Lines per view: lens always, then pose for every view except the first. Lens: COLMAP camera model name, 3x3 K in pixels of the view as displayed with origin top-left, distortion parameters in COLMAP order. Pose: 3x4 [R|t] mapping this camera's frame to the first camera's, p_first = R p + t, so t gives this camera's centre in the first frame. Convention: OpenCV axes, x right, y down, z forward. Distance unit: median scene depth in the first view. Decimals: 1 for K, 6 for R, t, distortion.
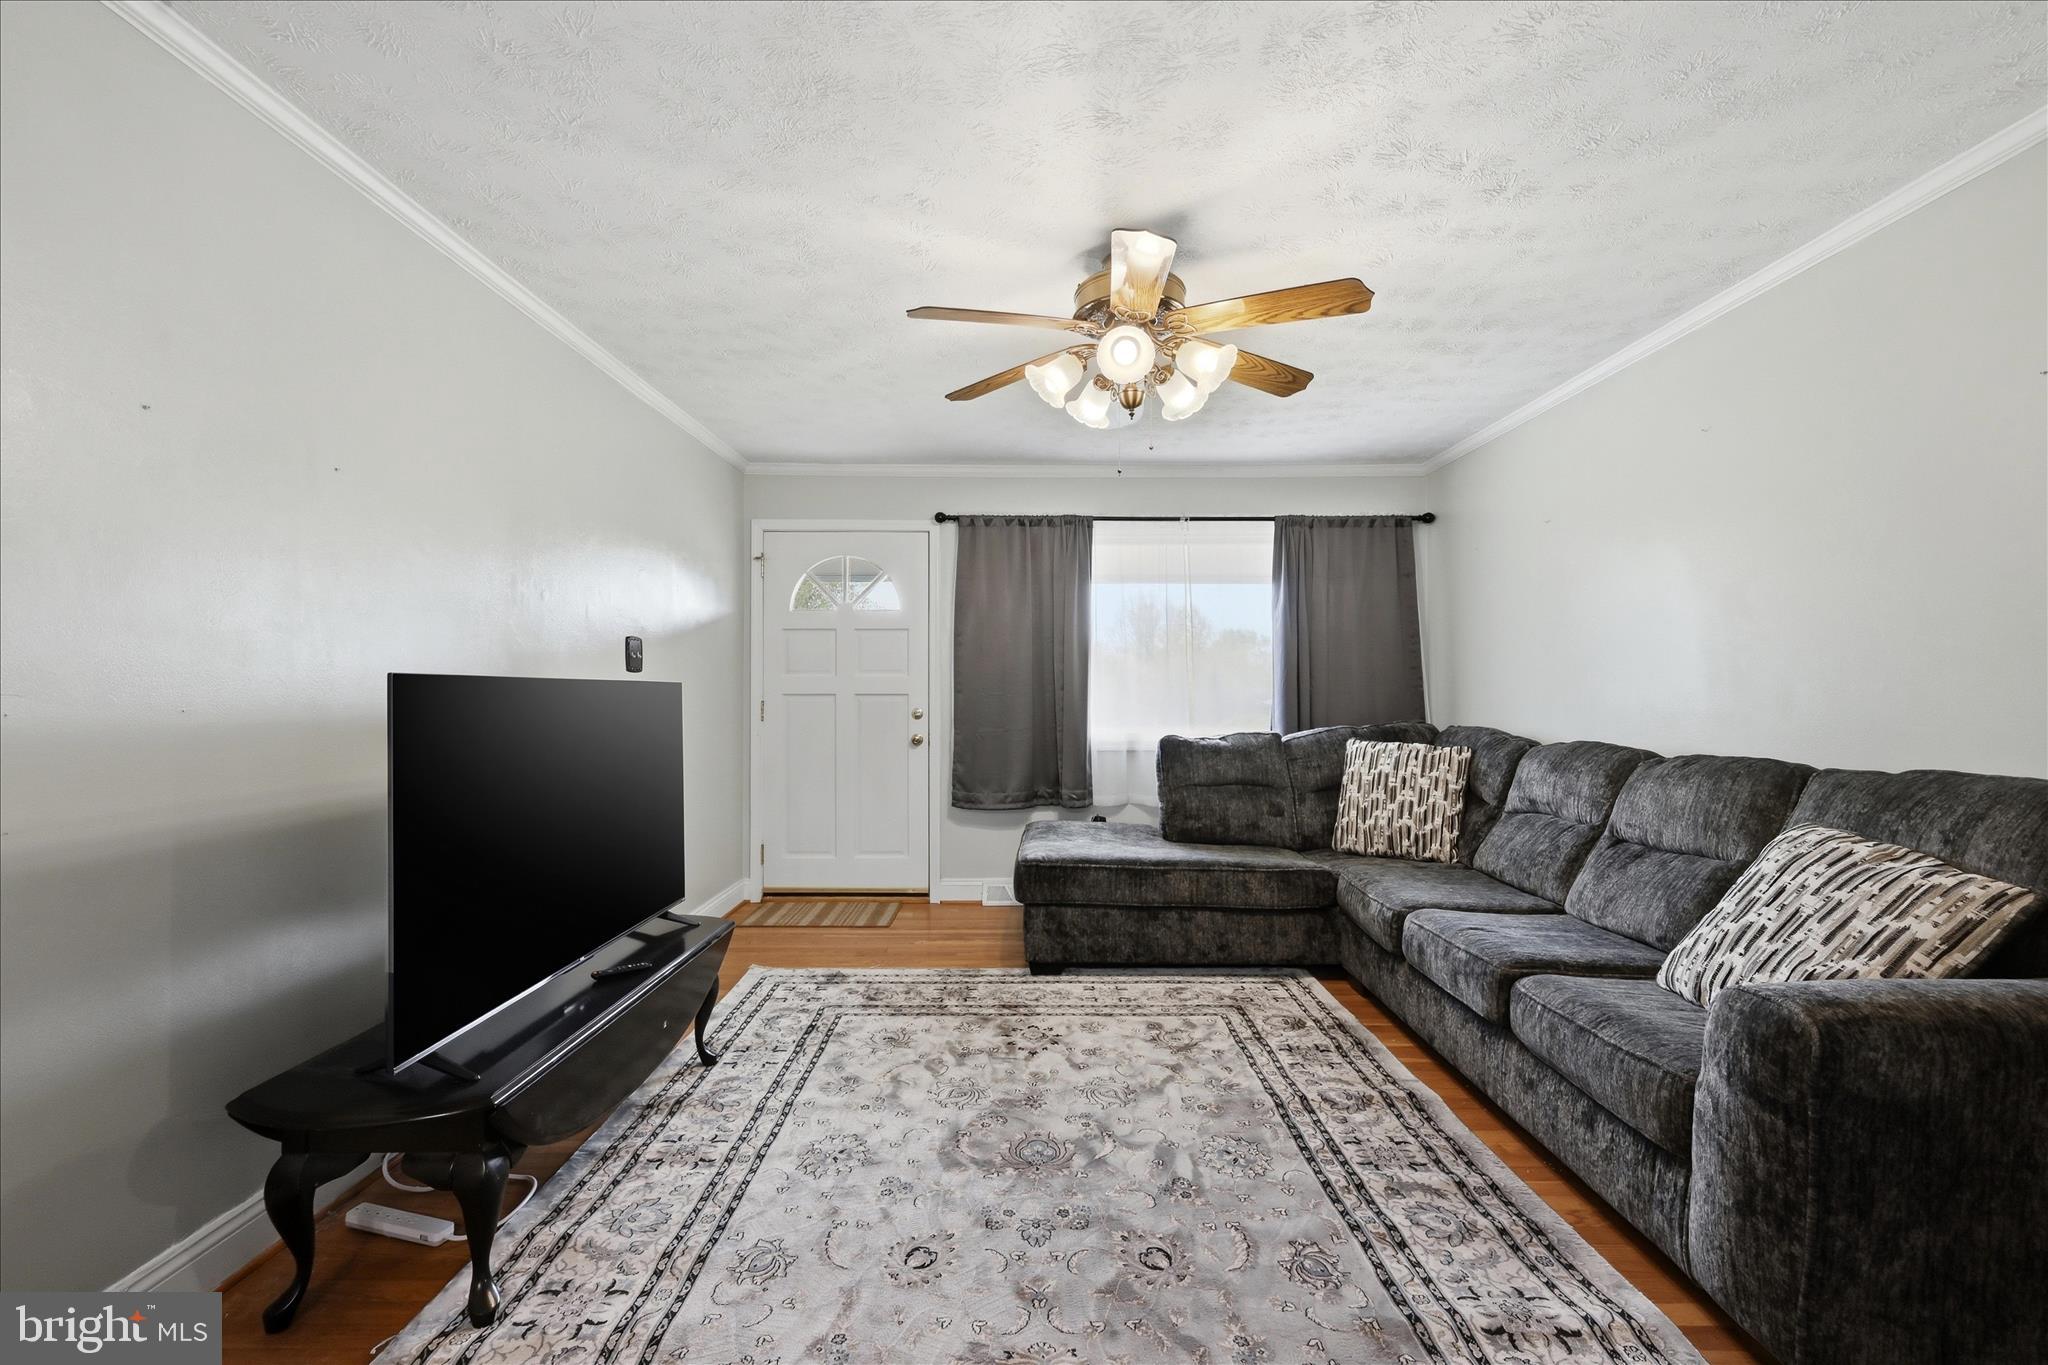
lens RADIAL K [[830.8, 0, 1033.3], [0, 830.8, 672.7], [0, 0, 1]] dist [-0.001471, 0.000231]
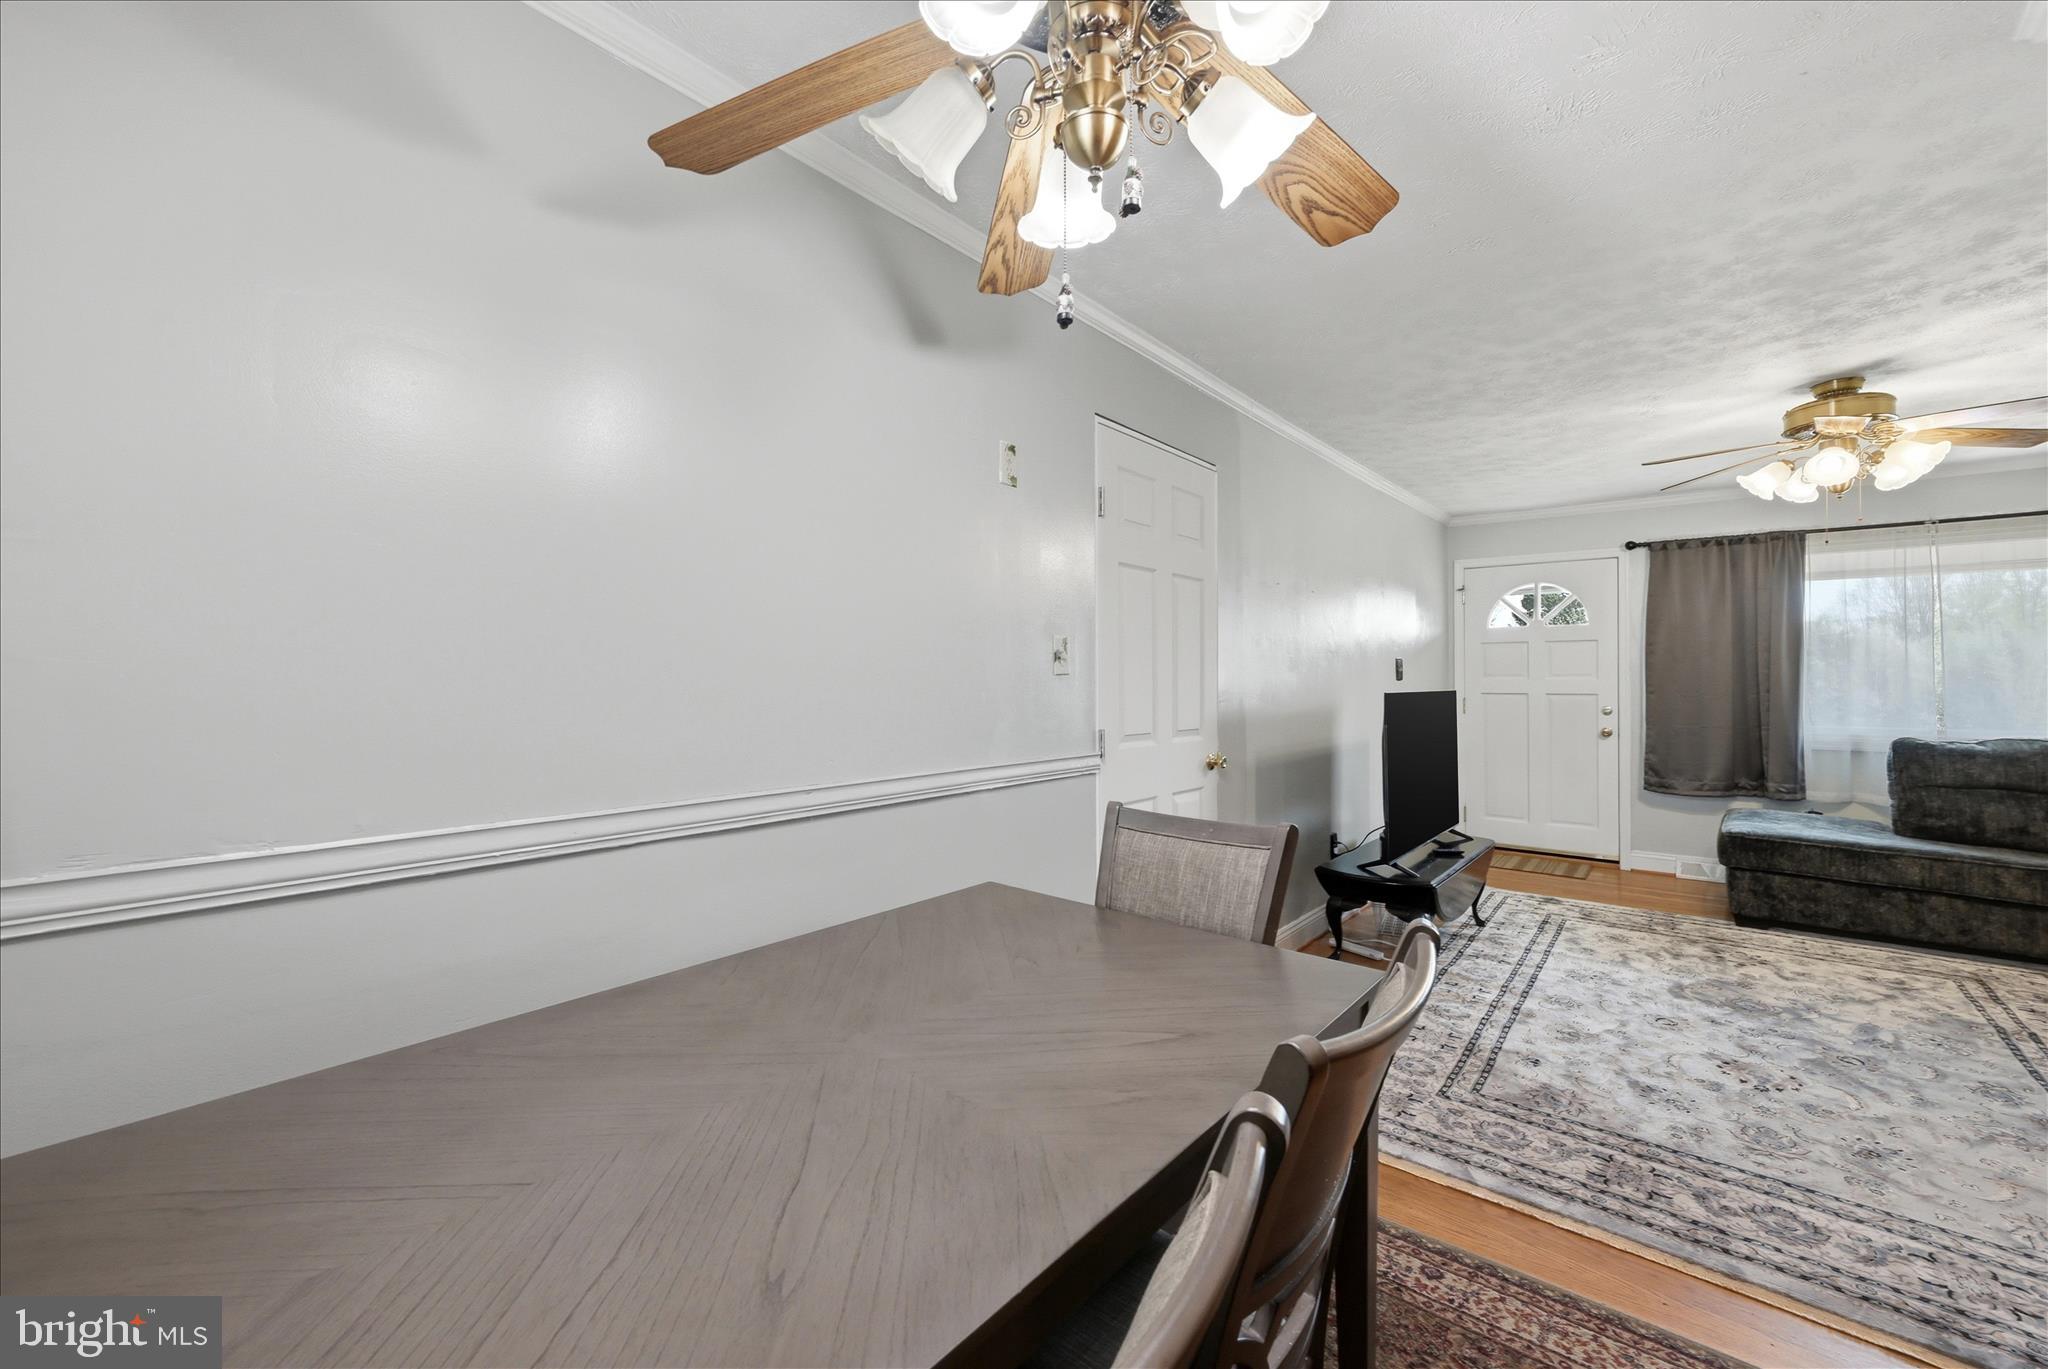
lens RADIAL K [[830.8, 0, 1033.3], [0, 830.8, 674.7], [0, 0, 1]] dist [-0.001471, 0.000231]
pose [[0.774162, -0.001617, -0.632985, -0.030886], [0.013192, 0.999821, 0.013580, -0.041460], [0.632850, -0.018864, 0.774045, -0.635005]]
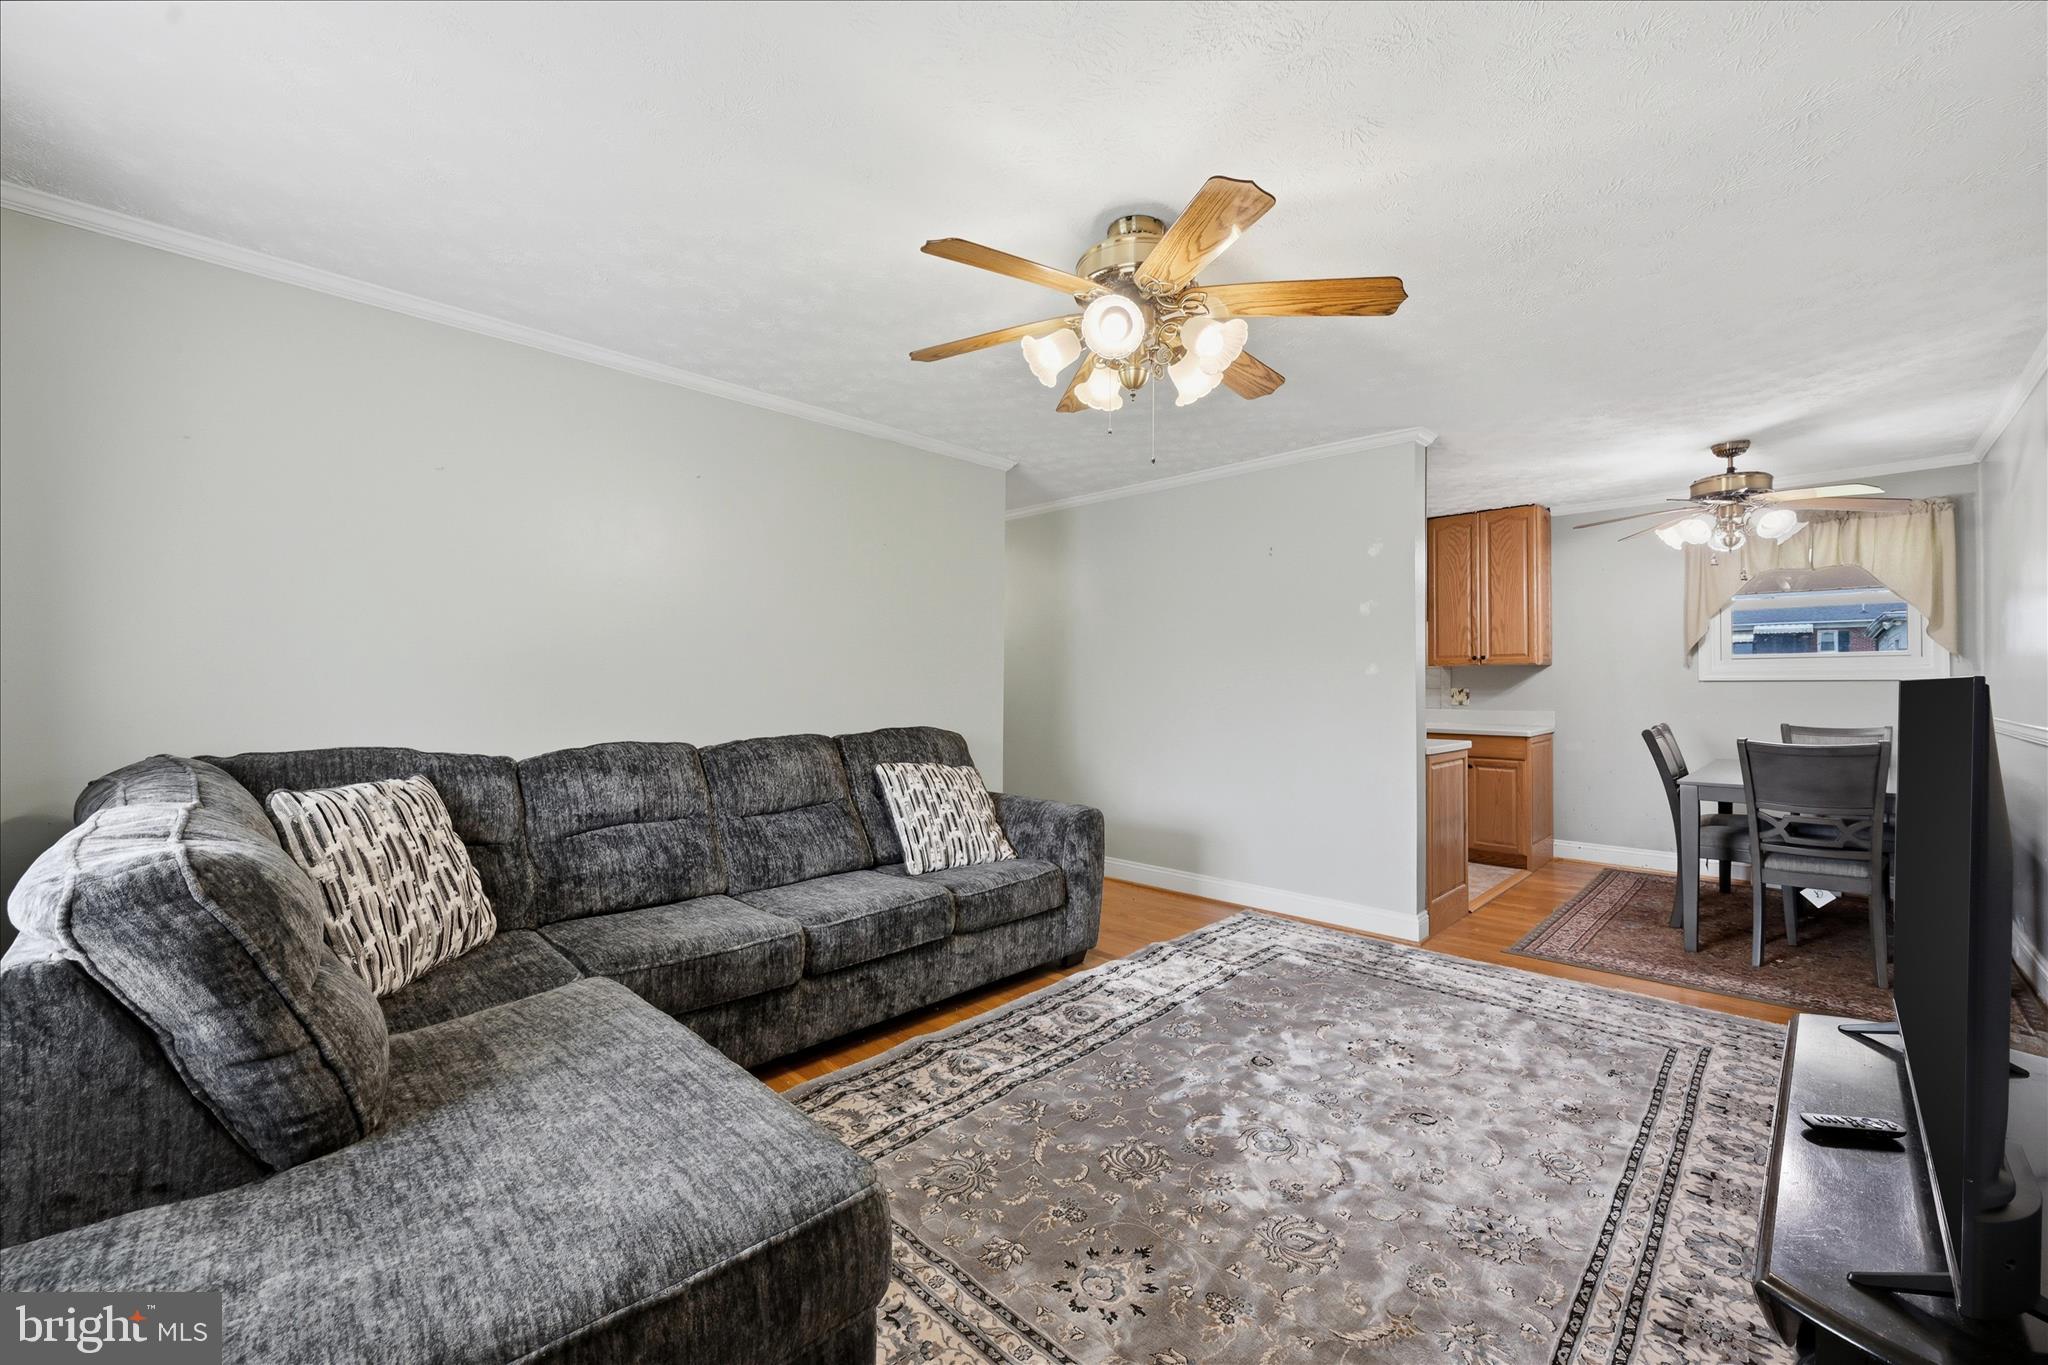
lens RADIAL K [[822.3, 0, 1032.1], [0, 822.3, 676.3], [0, 0, 1]] dist [-0.000936, -0.000147]
pose [[-0.713292, 0.005886, 0.700842, -0.321584], [-0.015315, 0.999595, -0.023982, 0.020414], [-0.700699, -0.027840, -0.712913, 1.251412]]
